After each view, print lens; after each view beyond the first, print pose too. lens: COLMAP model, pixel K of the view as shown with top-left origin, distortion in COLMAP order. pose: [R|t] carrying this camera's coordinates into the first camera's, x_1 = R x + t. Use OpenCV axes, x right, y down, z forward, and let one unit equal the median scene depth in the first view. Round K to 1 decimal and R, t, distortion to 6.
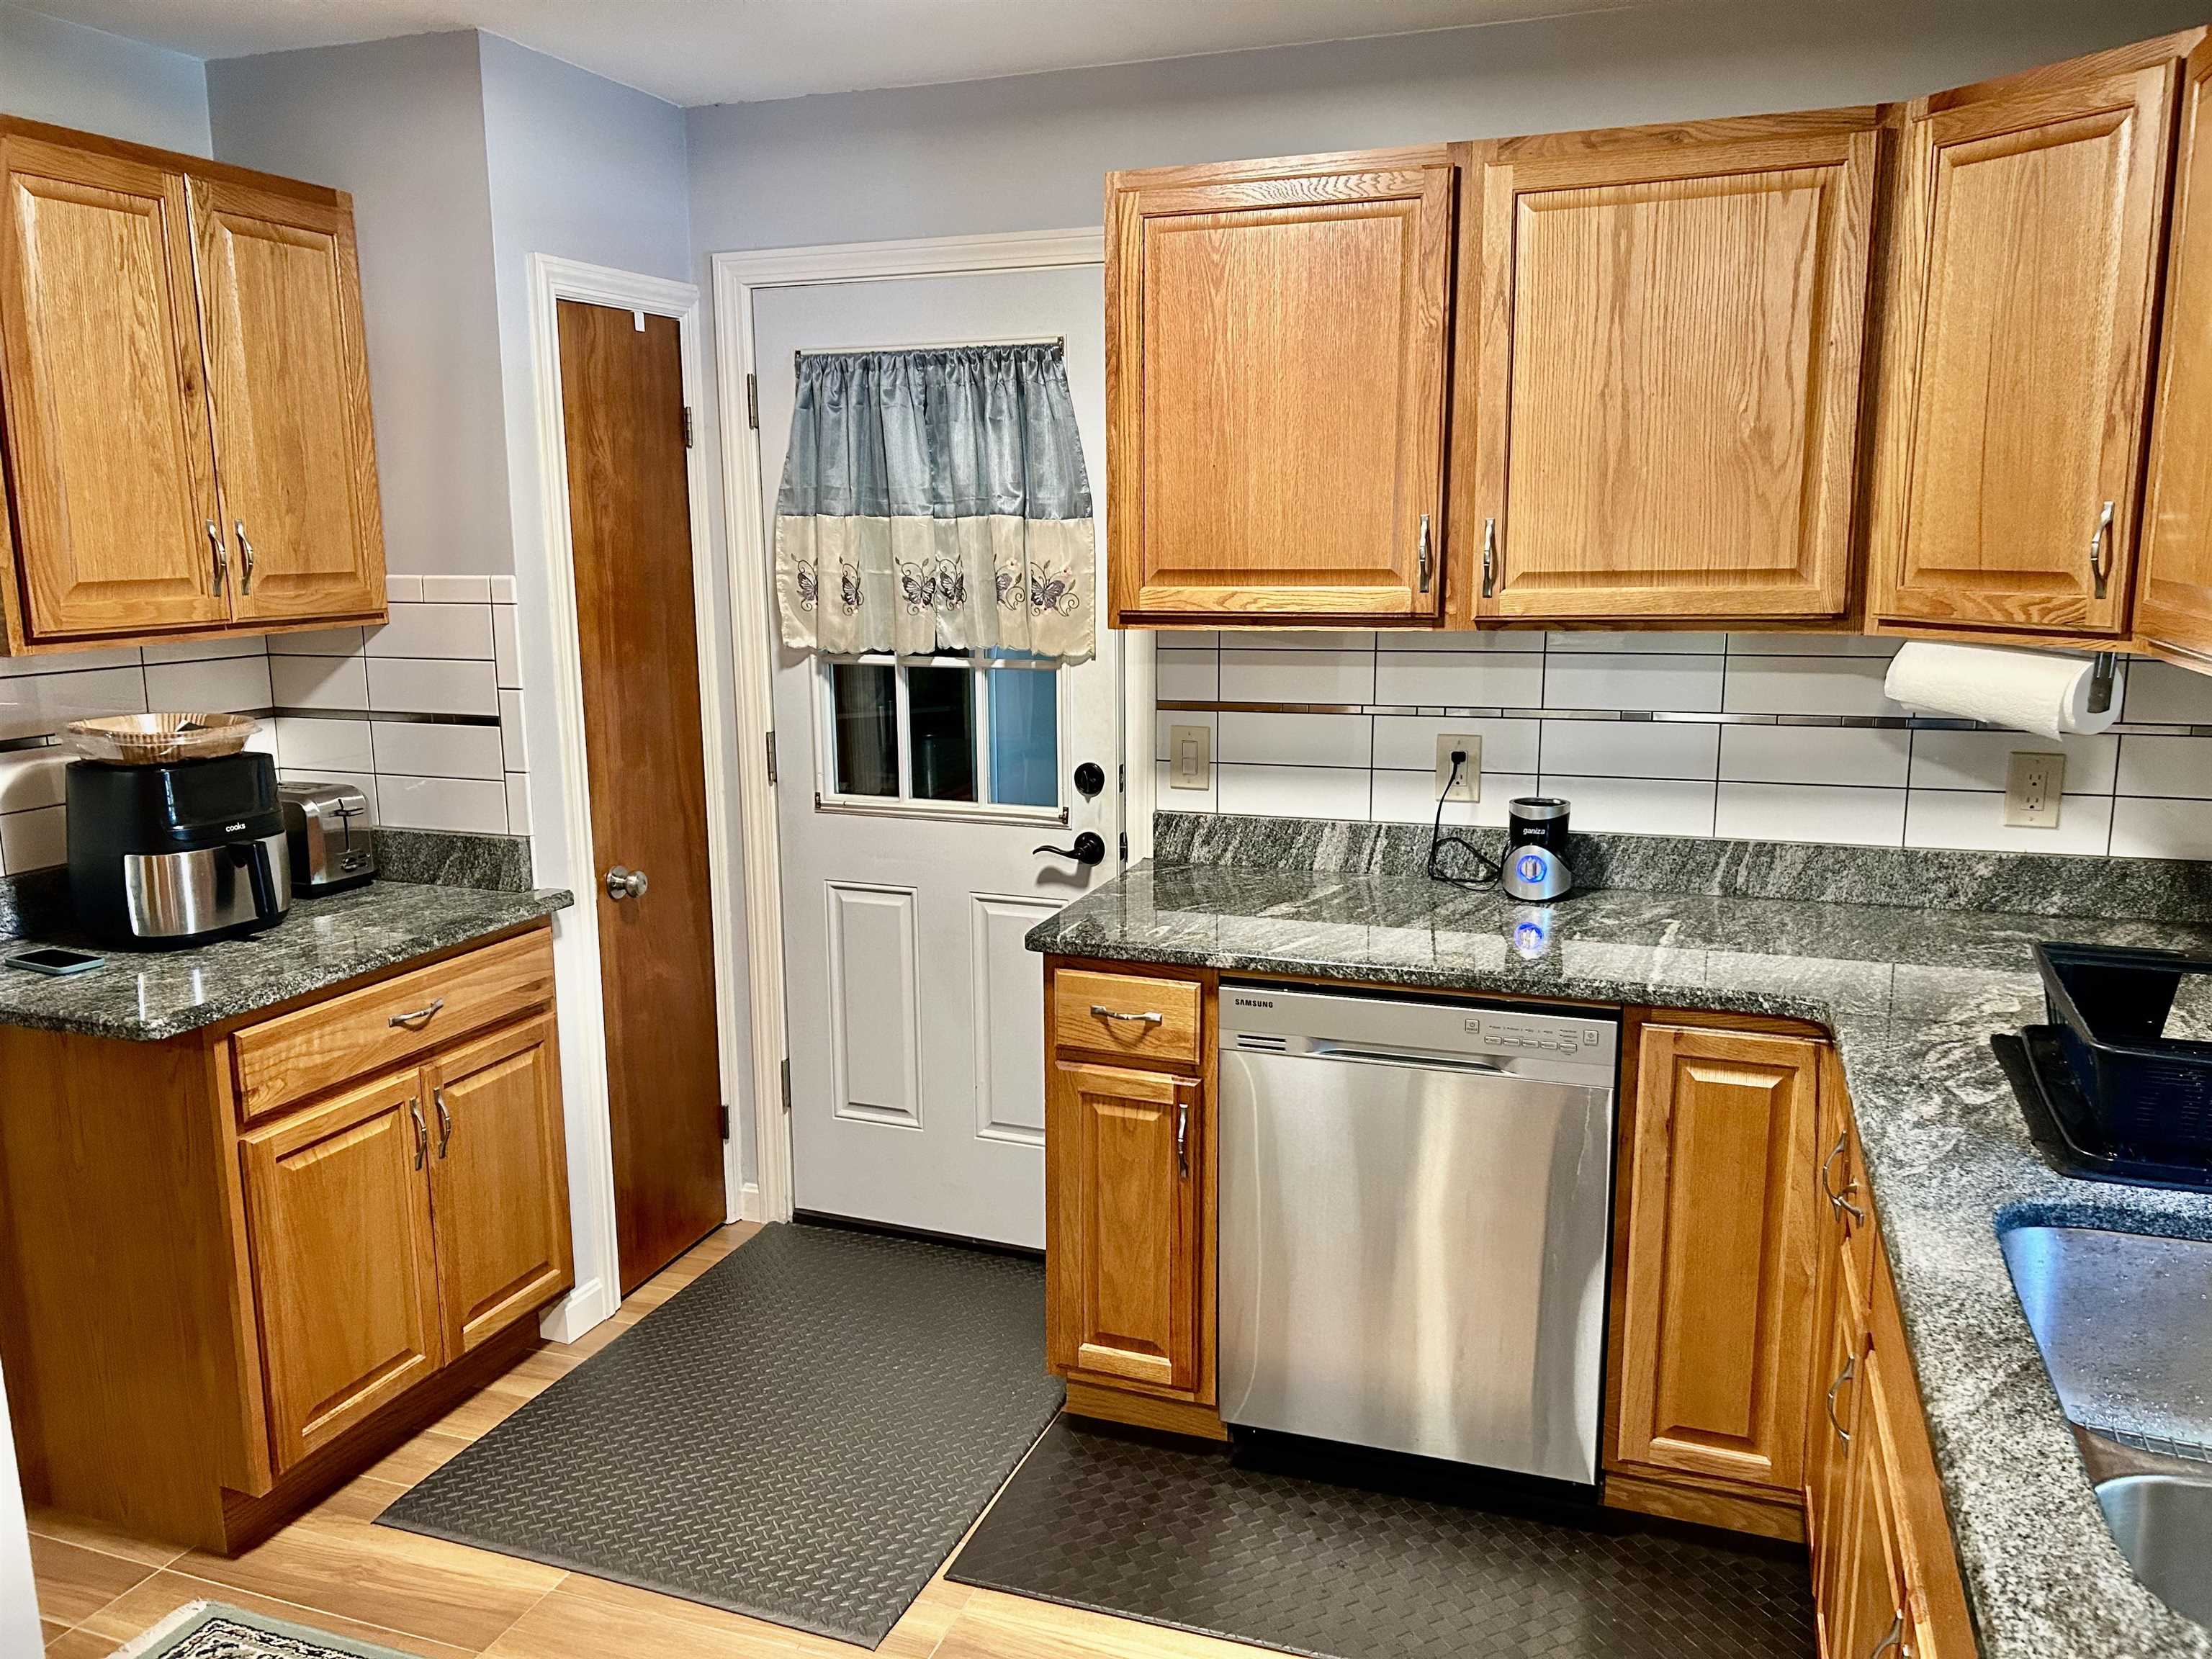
lens RADIAL K [[1667.2, 0, 1093.6], [0, 1667.2, 838.8], [0, 0, 1]] dist [0.047810, -0.037679]
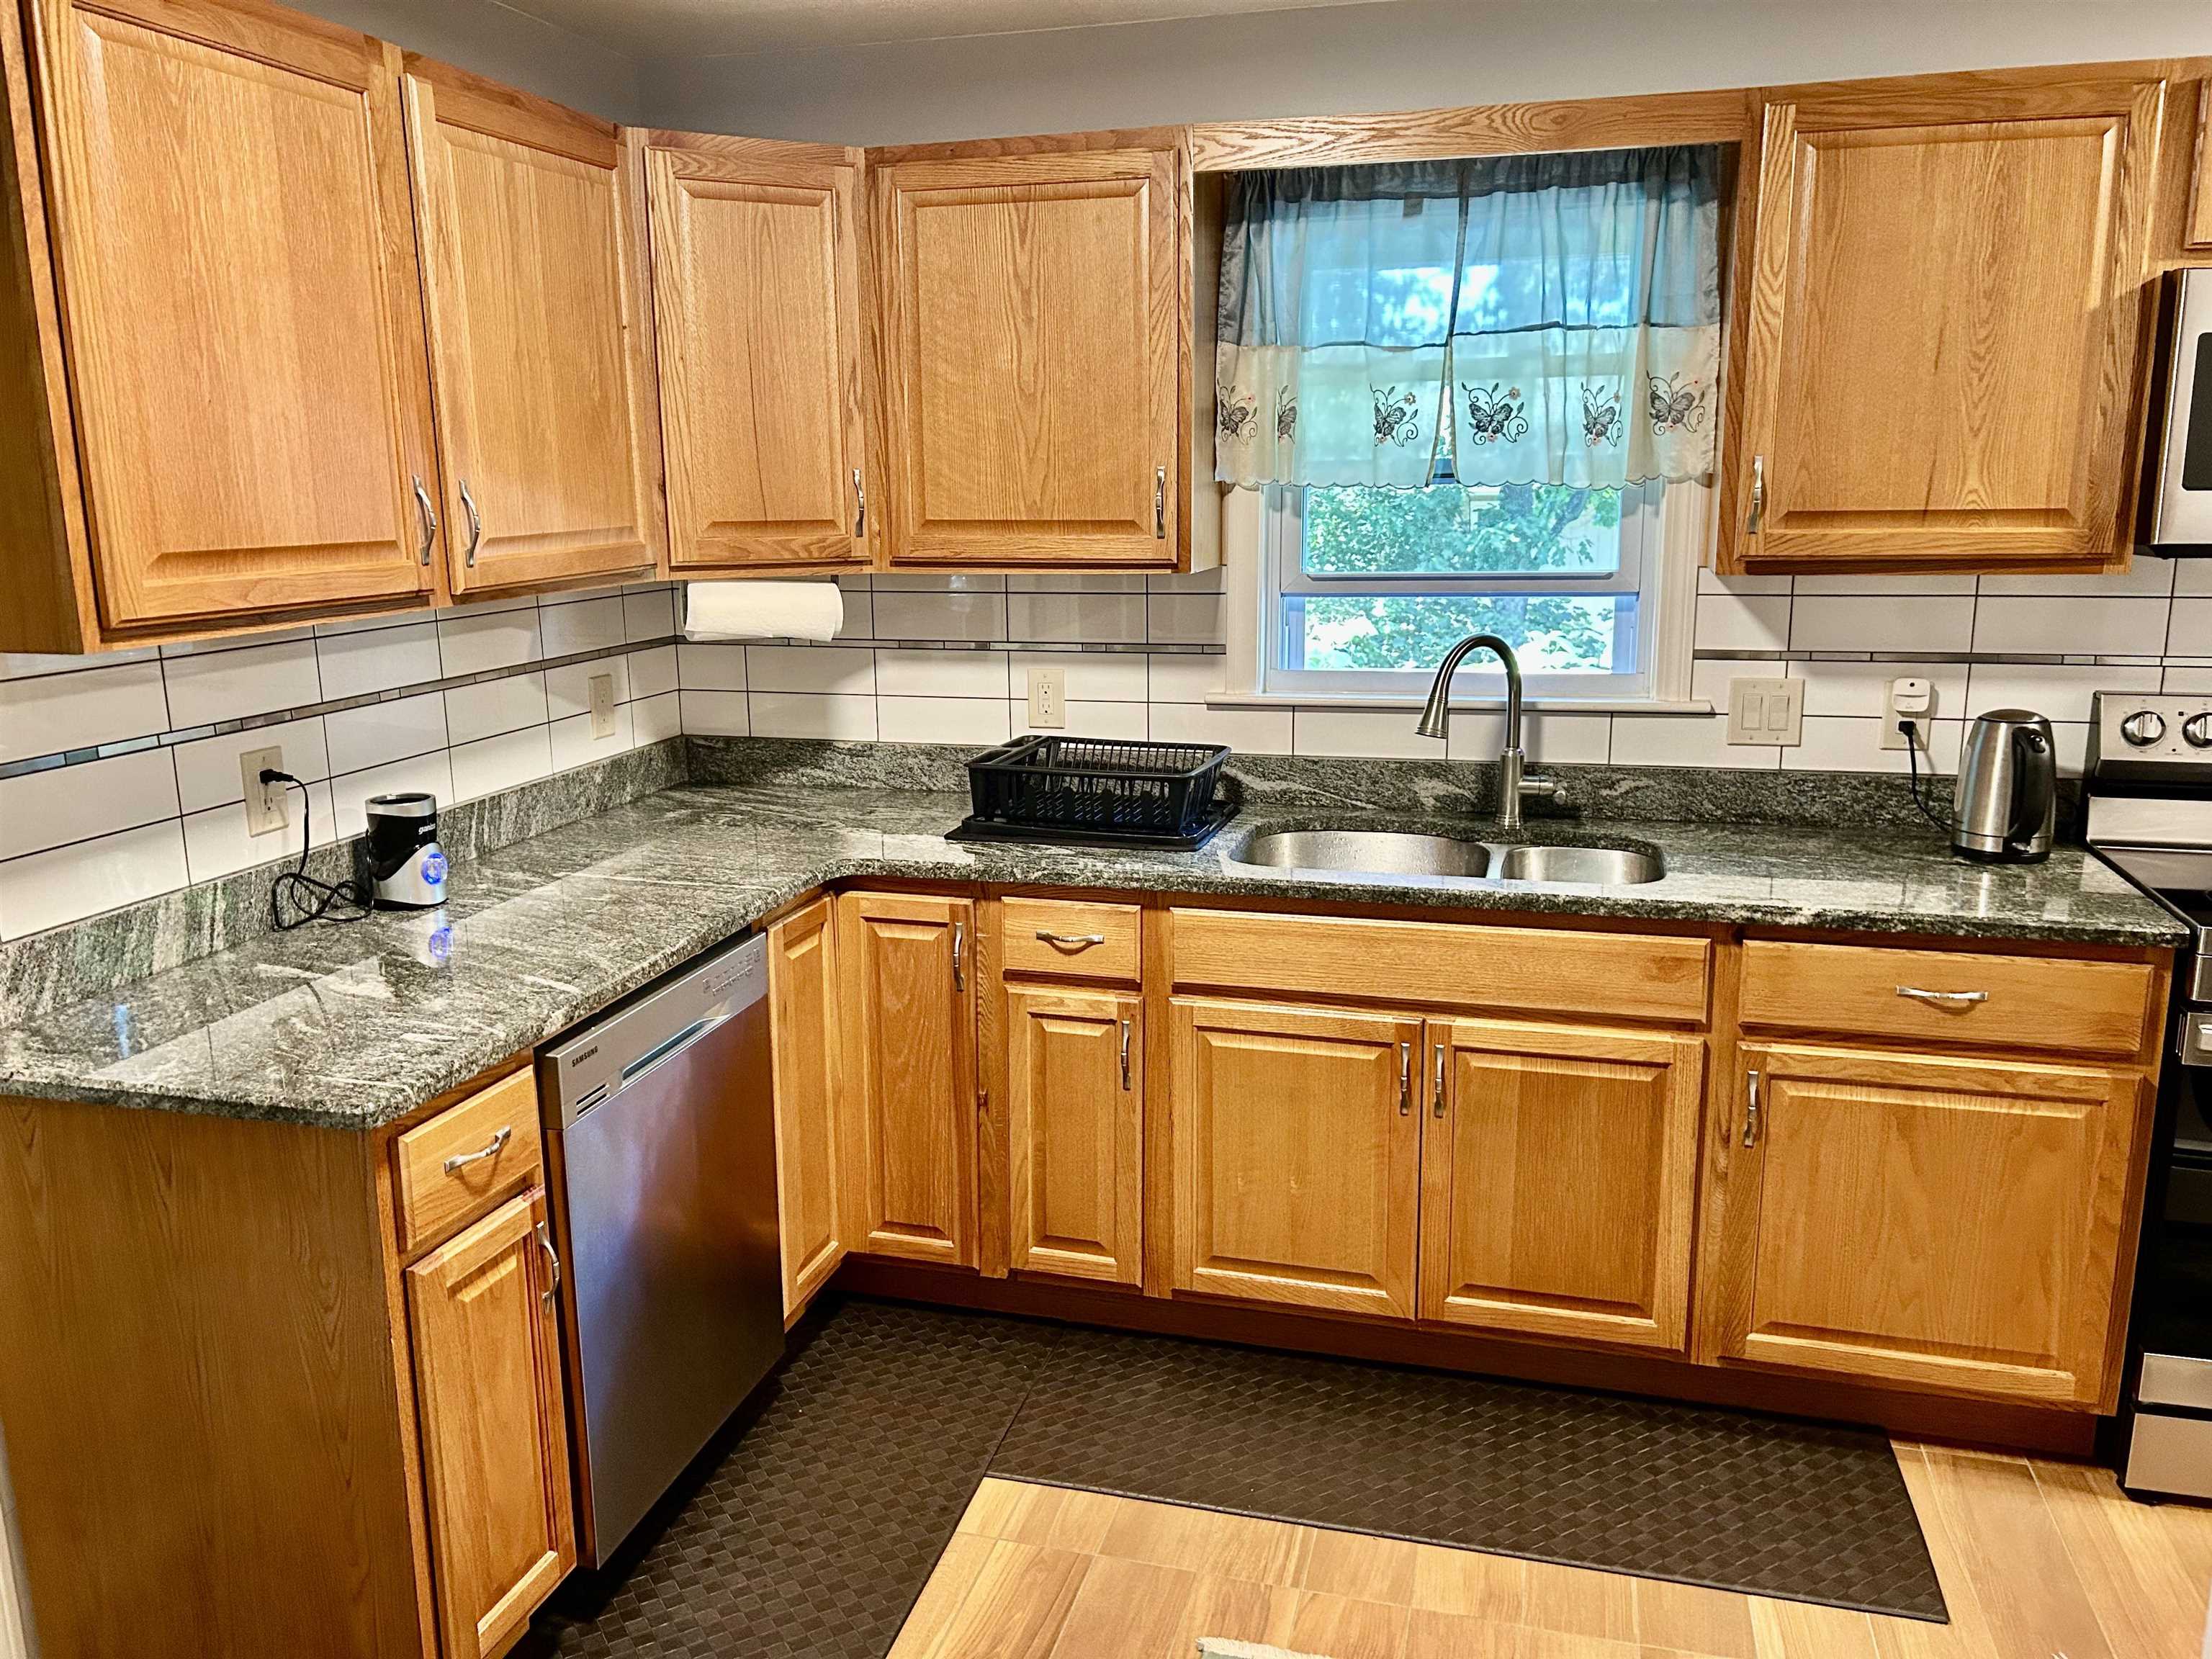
lens RADIAL K [[1667.2, 0, 1091.9], [0, 1667.2, 809.1], [0, 0, 1]] dist [0.047810, -0.037679]
pose [[-0.063107, -0.188577, 0.980029, -0.671219], [0.201555, 0.959343, 0.197575, -0.125934], [-0.977442, 0.209998, -0.022533, 0.695870]]
